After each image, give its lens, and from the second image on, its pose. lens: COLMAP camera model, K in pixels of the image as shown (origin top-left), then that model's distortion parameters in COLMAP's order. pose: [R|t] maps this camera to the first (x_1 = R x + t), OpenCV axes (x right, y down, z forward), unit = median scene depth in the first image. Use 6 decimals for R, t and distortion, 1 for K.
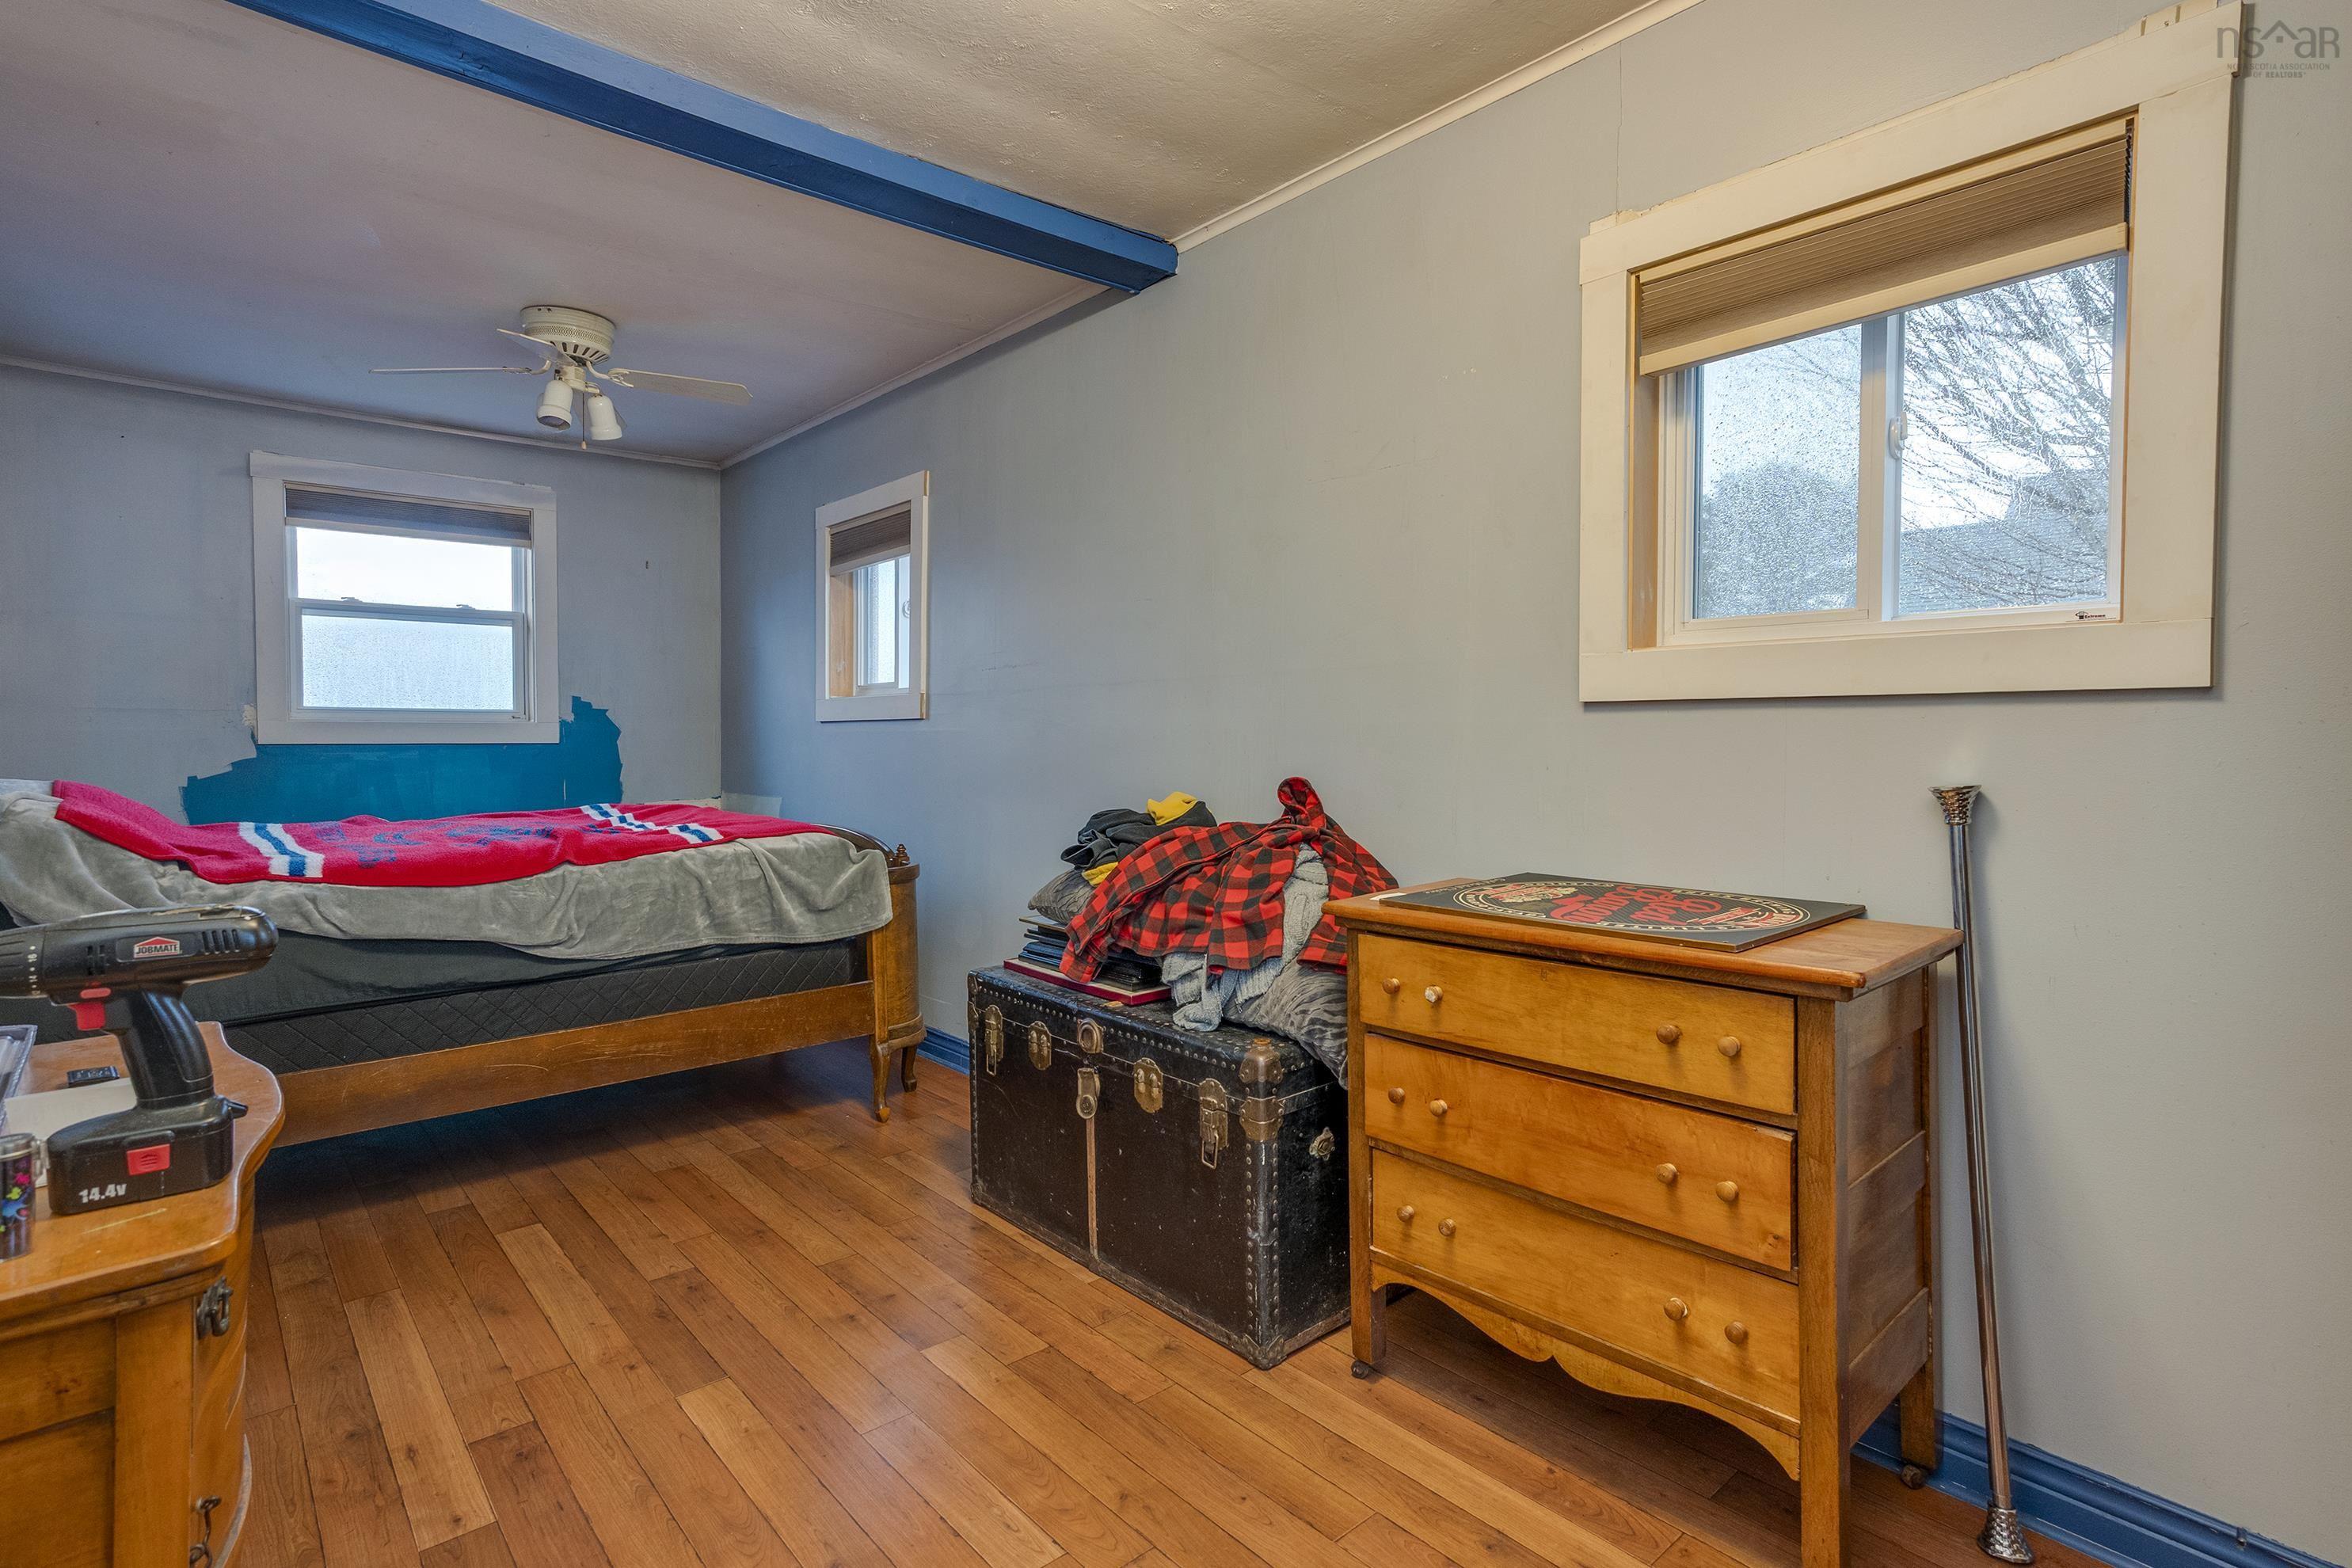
lens RADIAL K [[1172.3, 0, 1168.9], [0, 1172.3, 760.0], [0, 0, 1]] dist [-0.001266, 0.016705]
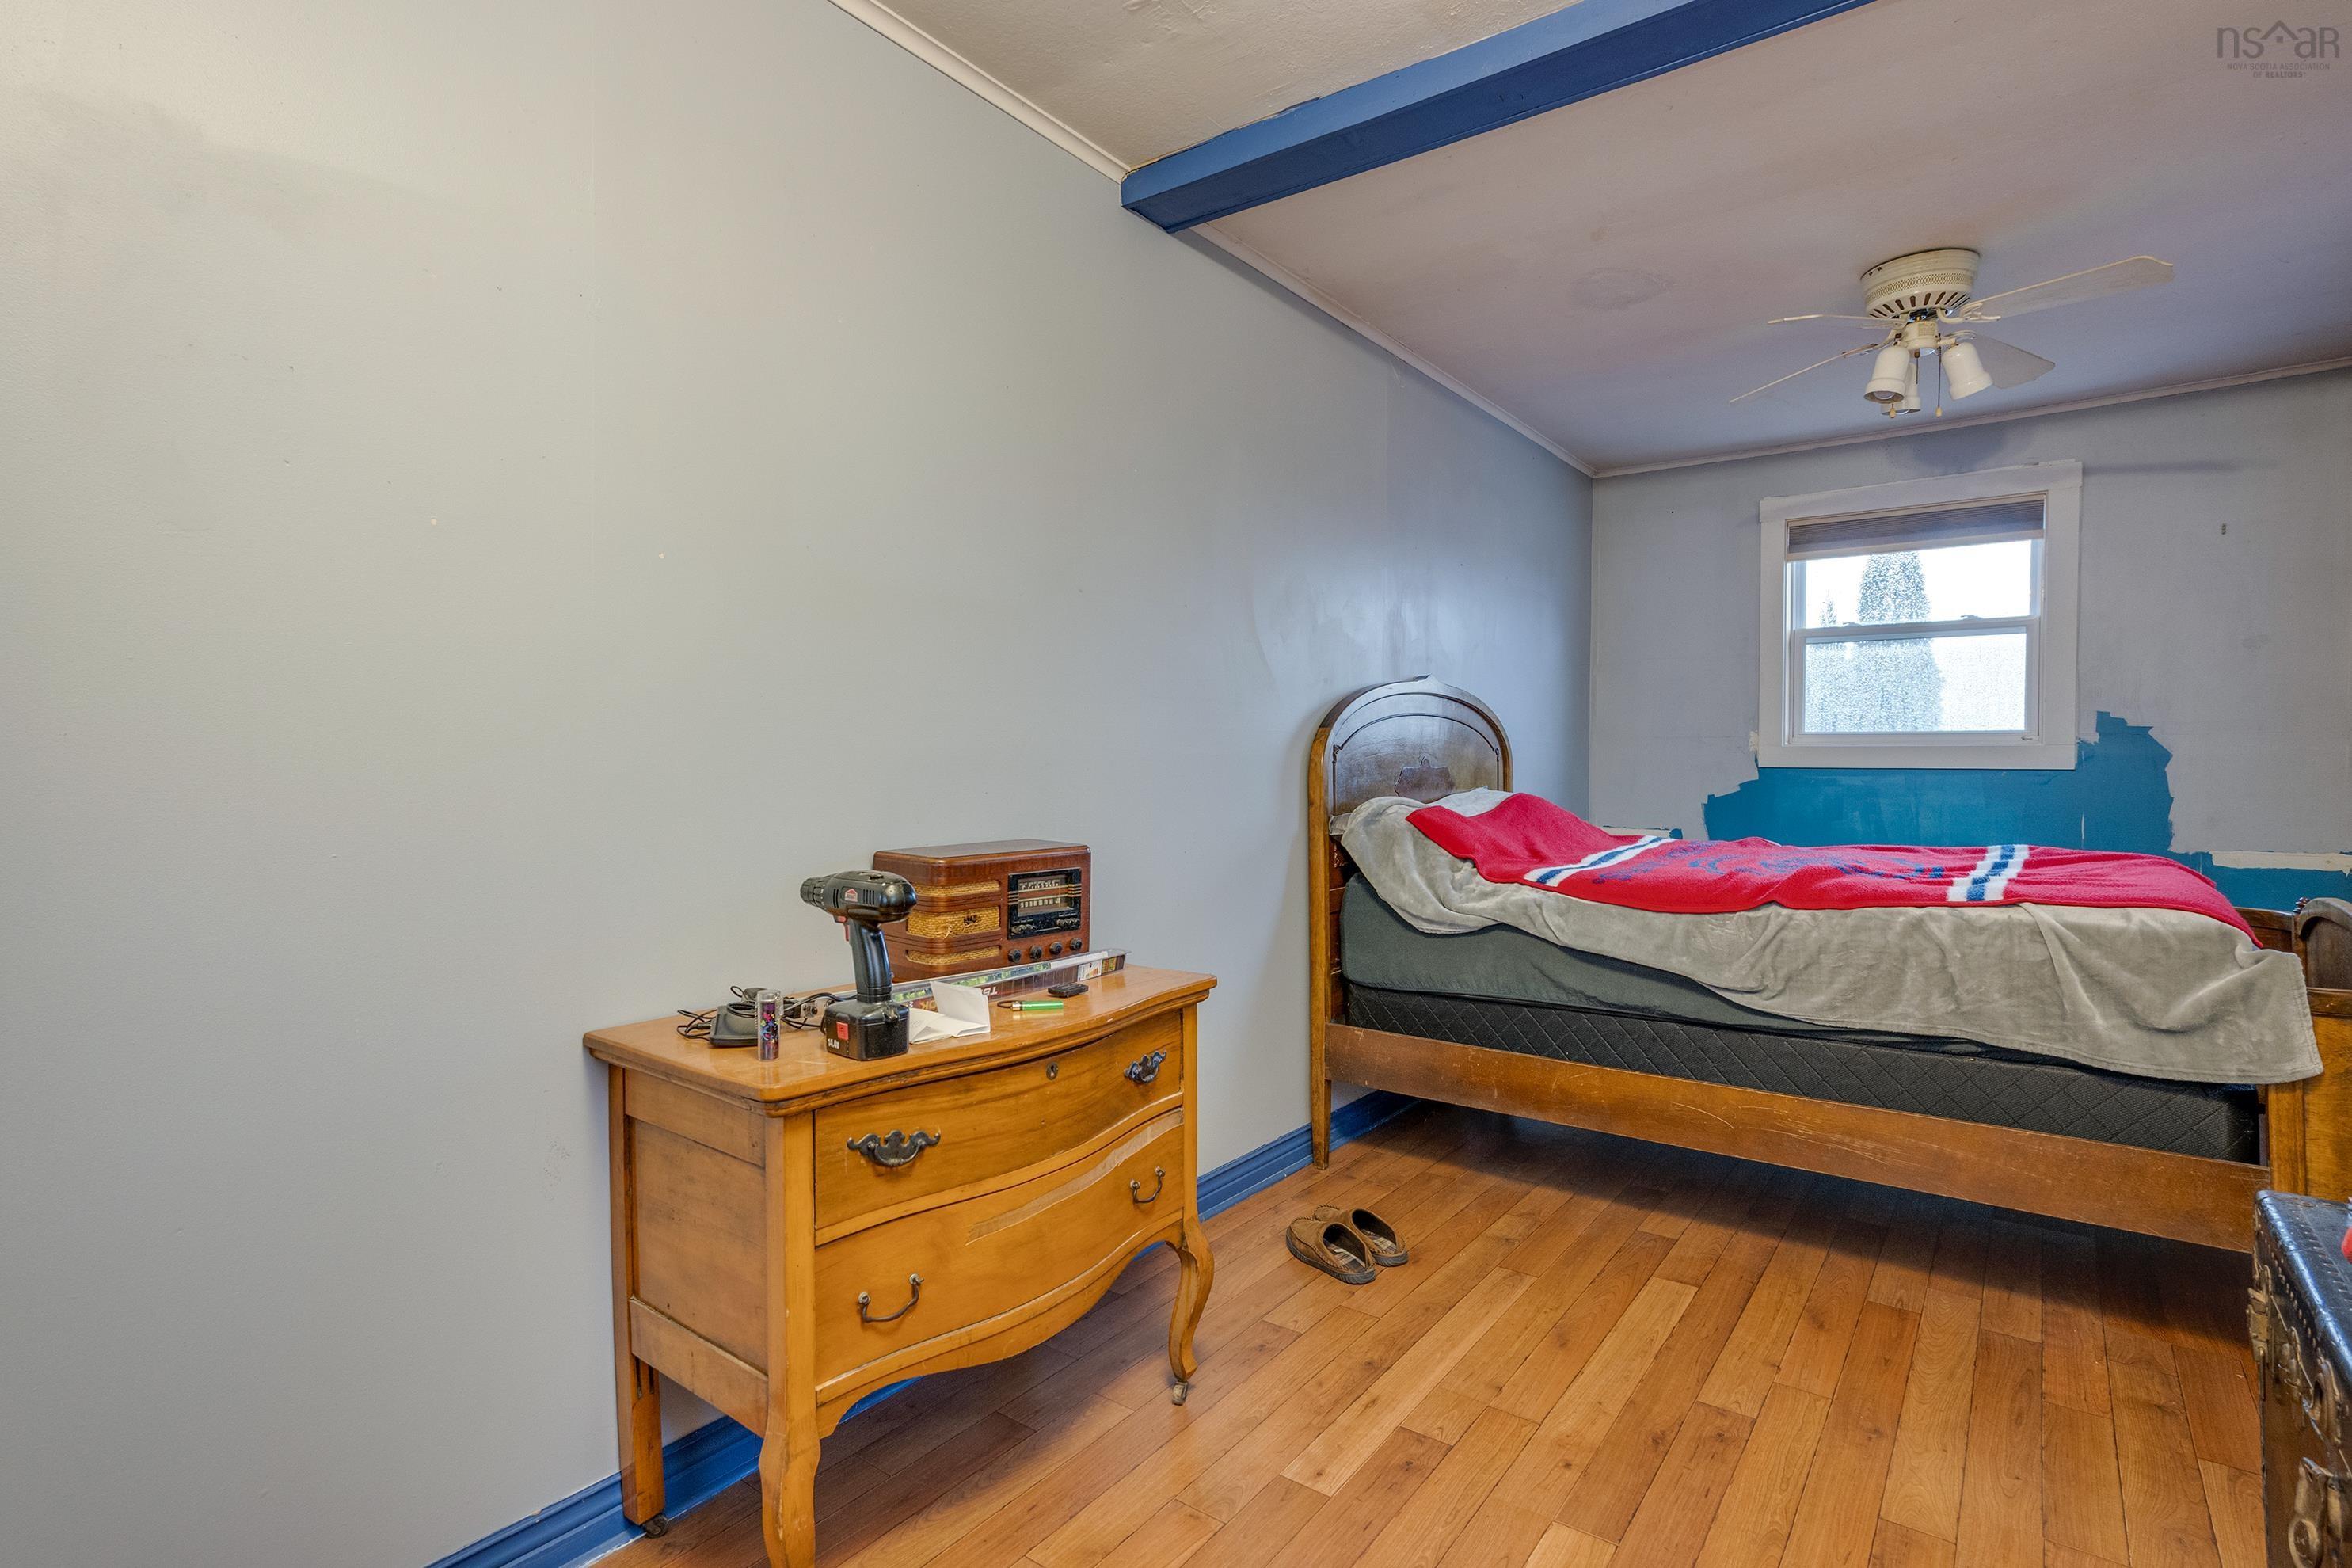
lens RADIAL K [[1158.1, 0, 1173.9], [0, 1158.1, 779.0], [0, 0, 1]] dist [-0.004055, 0.014358]
pose [[0.218169, 0.019215, -0.975722, 0.215555], [-0.023513, 0.999619, 0.014428, -0.007351], [0.975628, 0.019794, 0.218538, 0.330548]]
